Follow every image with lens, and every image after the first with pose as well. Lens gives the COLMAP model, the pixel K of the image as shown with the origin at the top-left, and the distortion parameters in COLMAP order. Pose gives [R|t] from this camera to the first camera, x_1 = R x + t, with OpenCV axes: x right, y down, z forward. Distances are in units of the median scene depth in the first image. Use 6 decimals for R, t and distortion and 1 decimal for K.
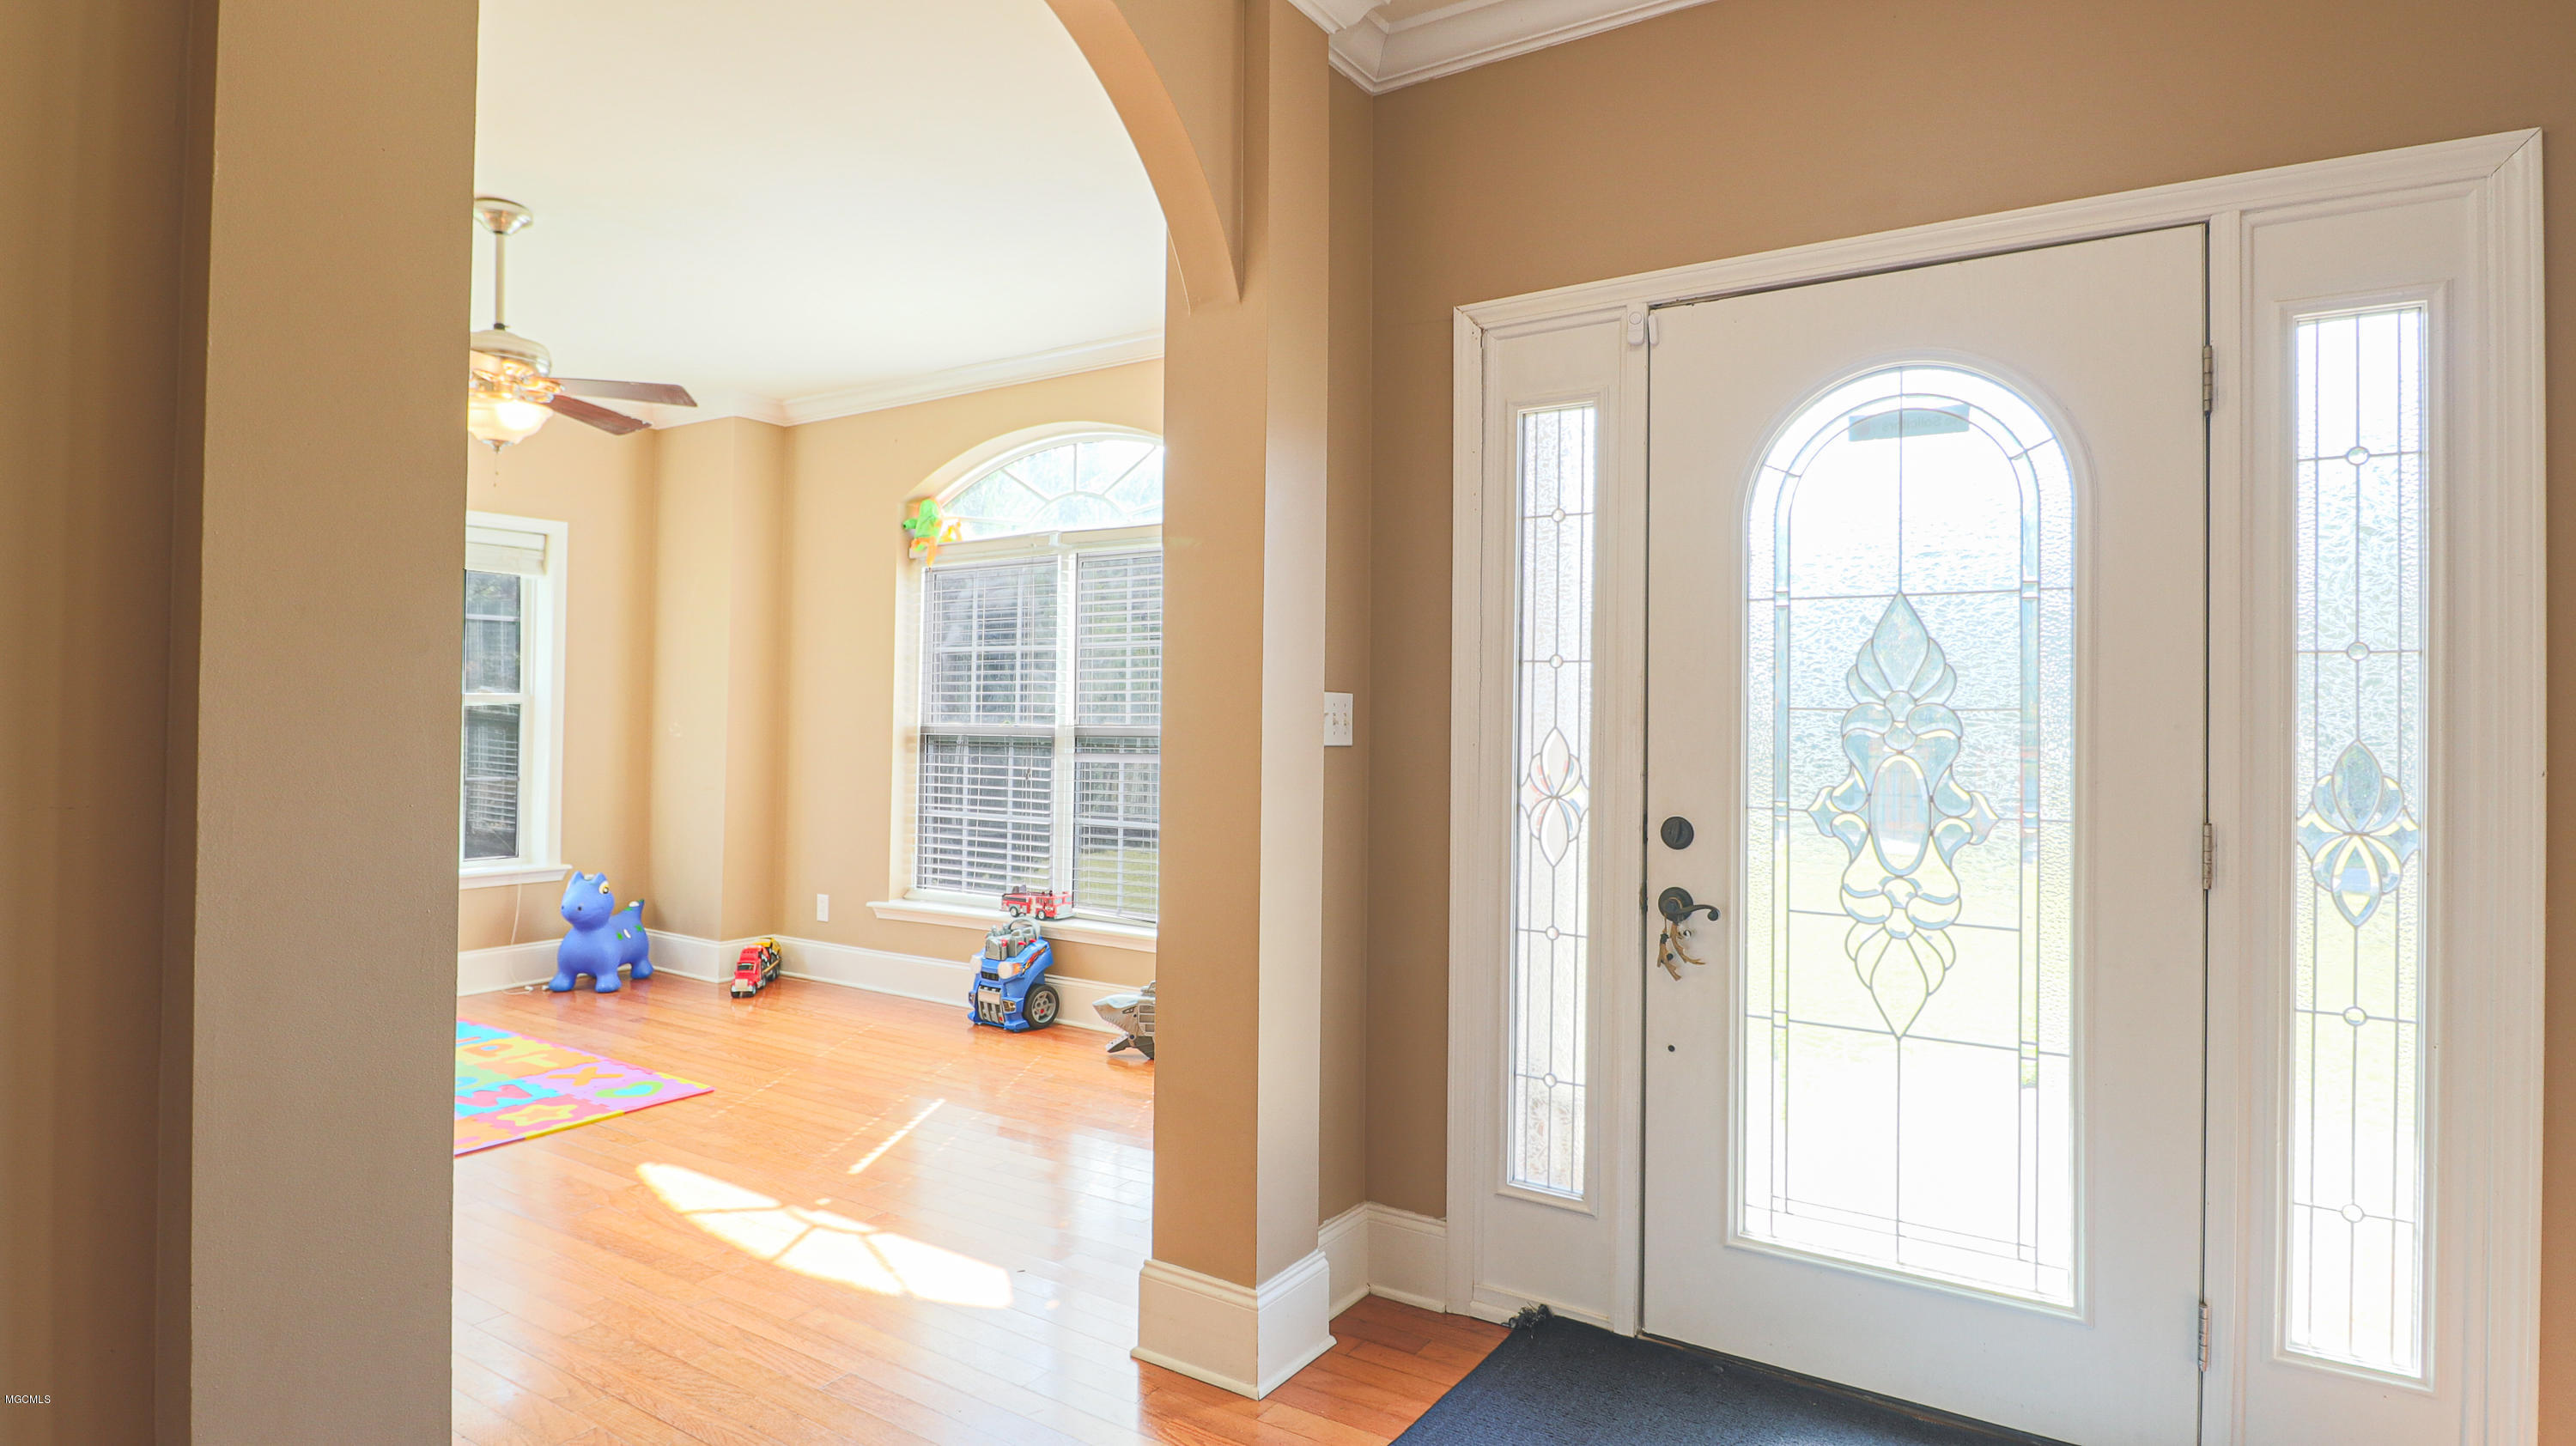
lens RADIAL K [[1379.5, 0, 1281.5], [0, 1379.5, 677.3], [0, 0, 1]] dist [-0.001265, -0.003122]
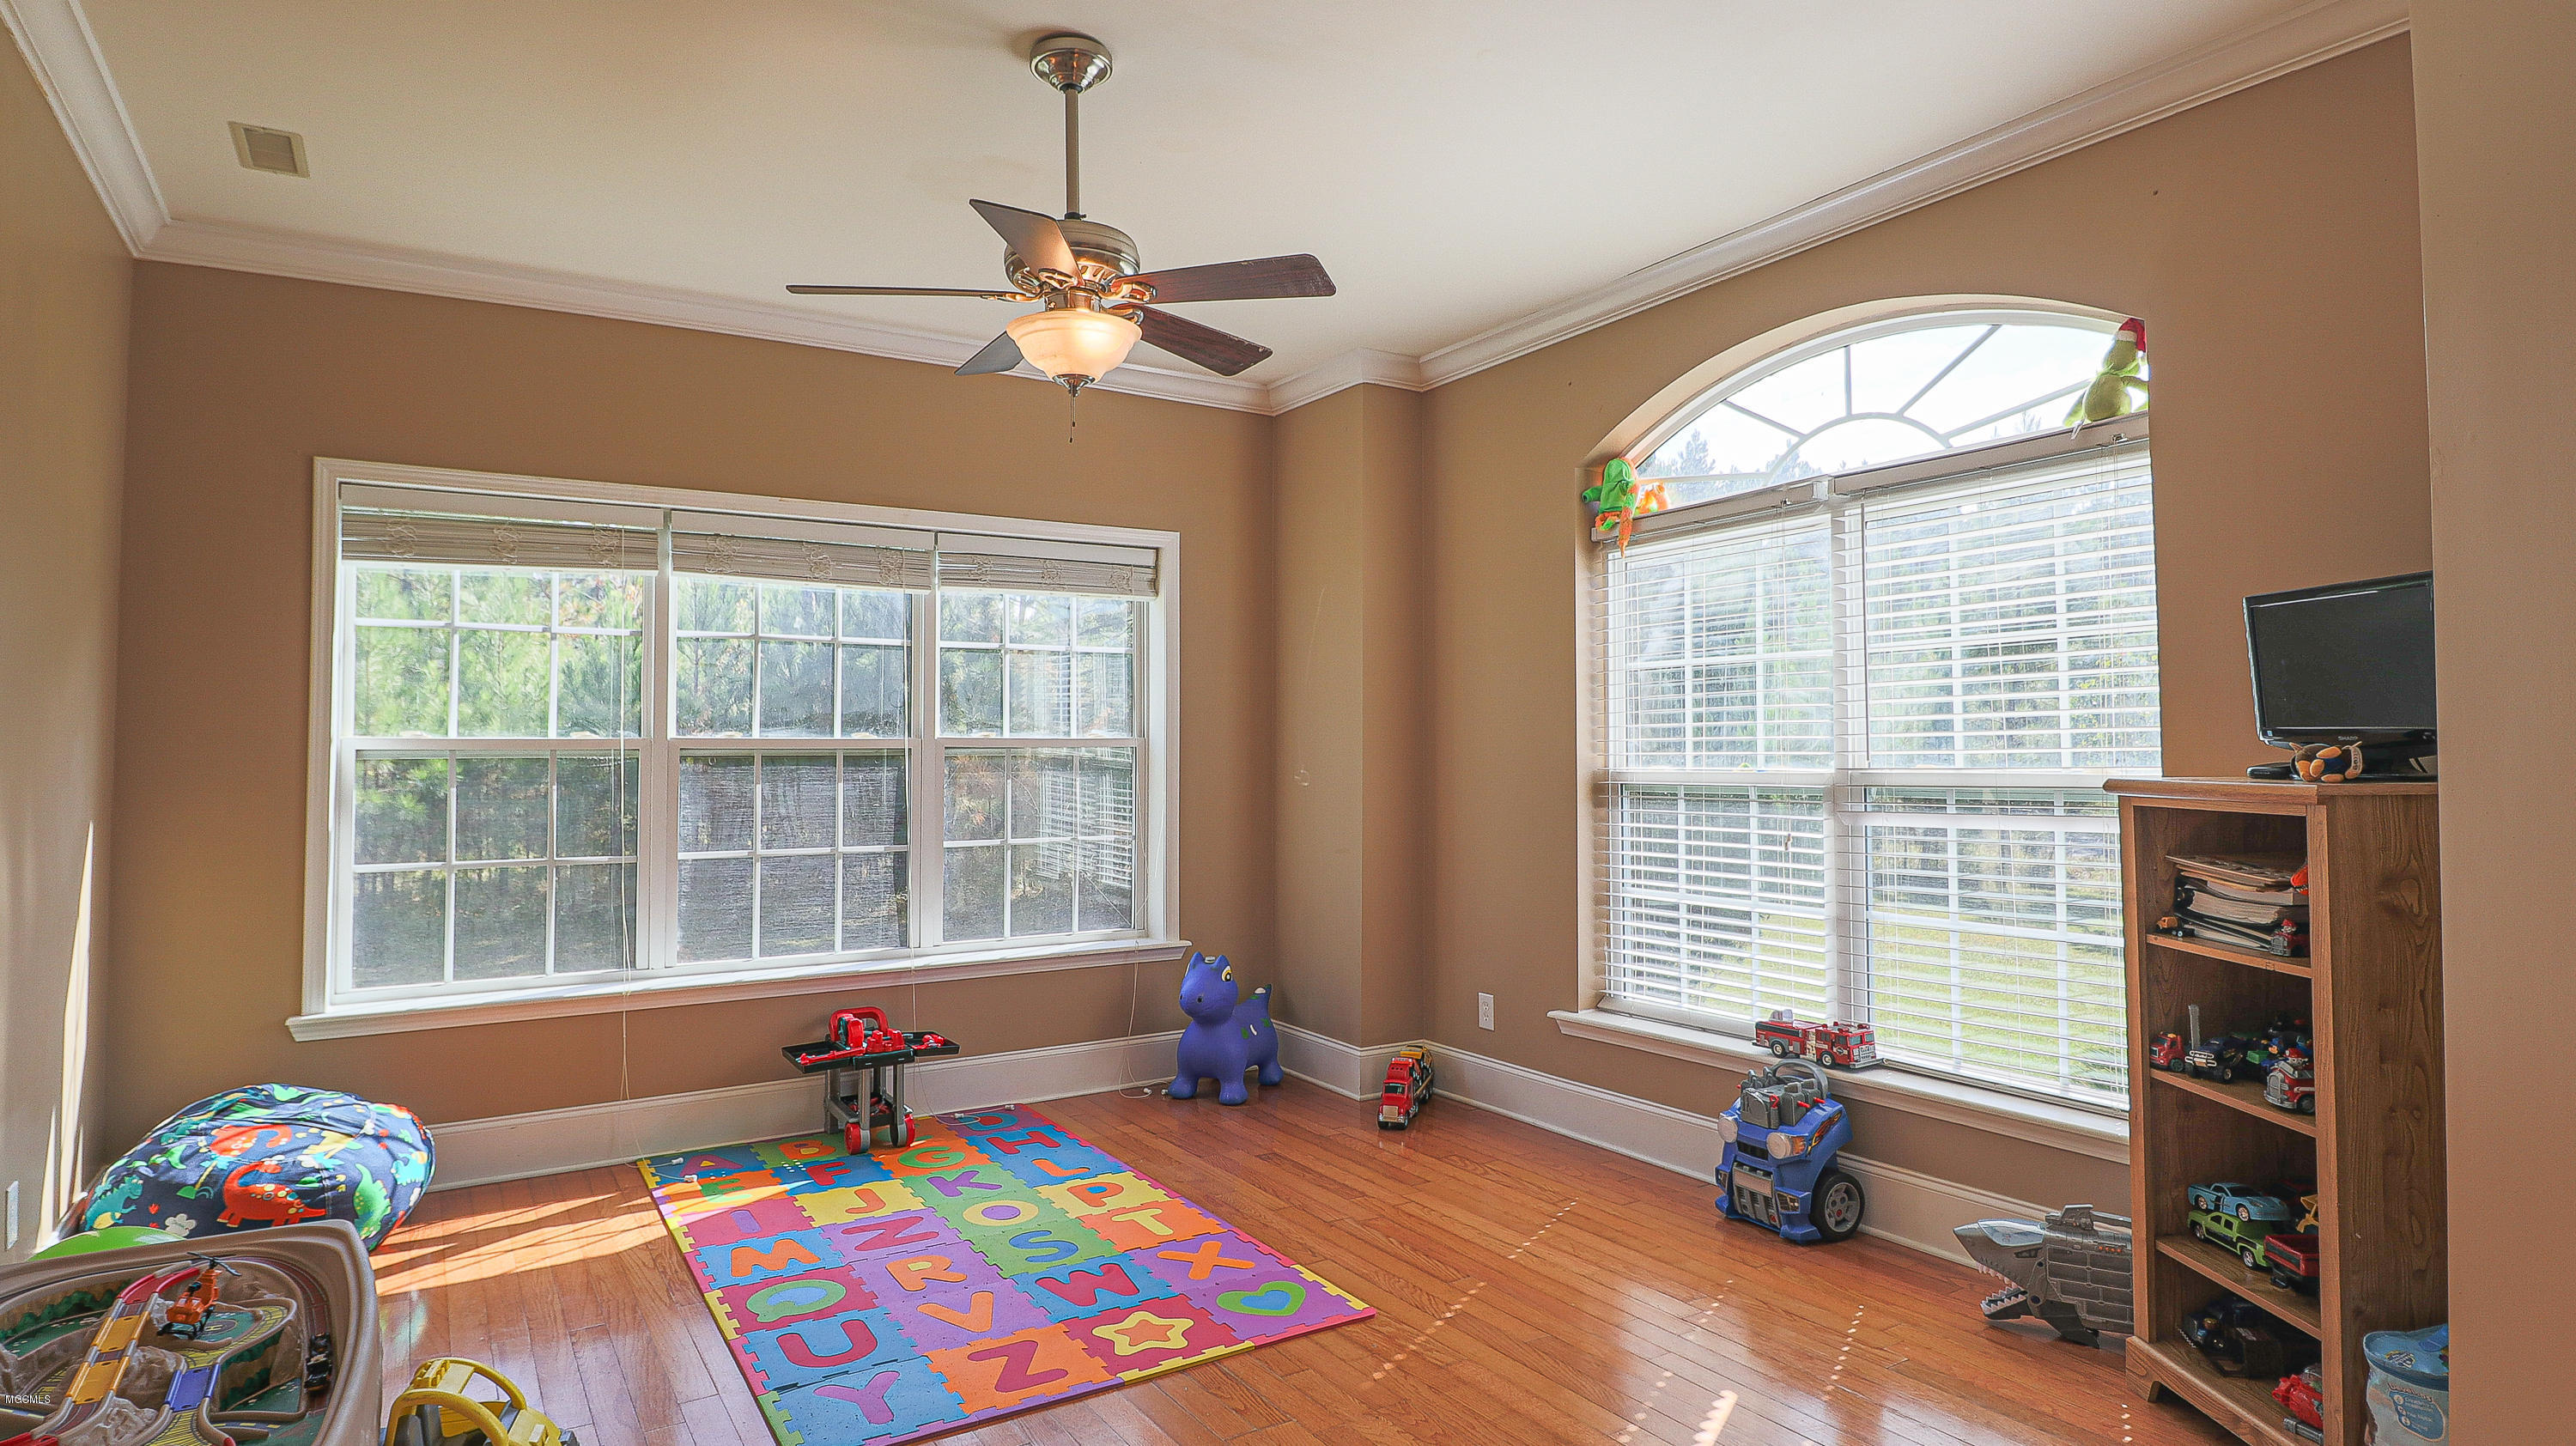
lens RADIAL K [[1379.5, 0, 1281.5], [0, 1379.5, 677.3], [0, 0, 1]] dist [-0.001265, -0.003122]
pose [[0.913428, -0.034088, -0.405571, -0.137539], [0.021989, 0.999164, -0.034455, 0.007786], [0.406407, 0.022554, 0.913414, 0.290914]]
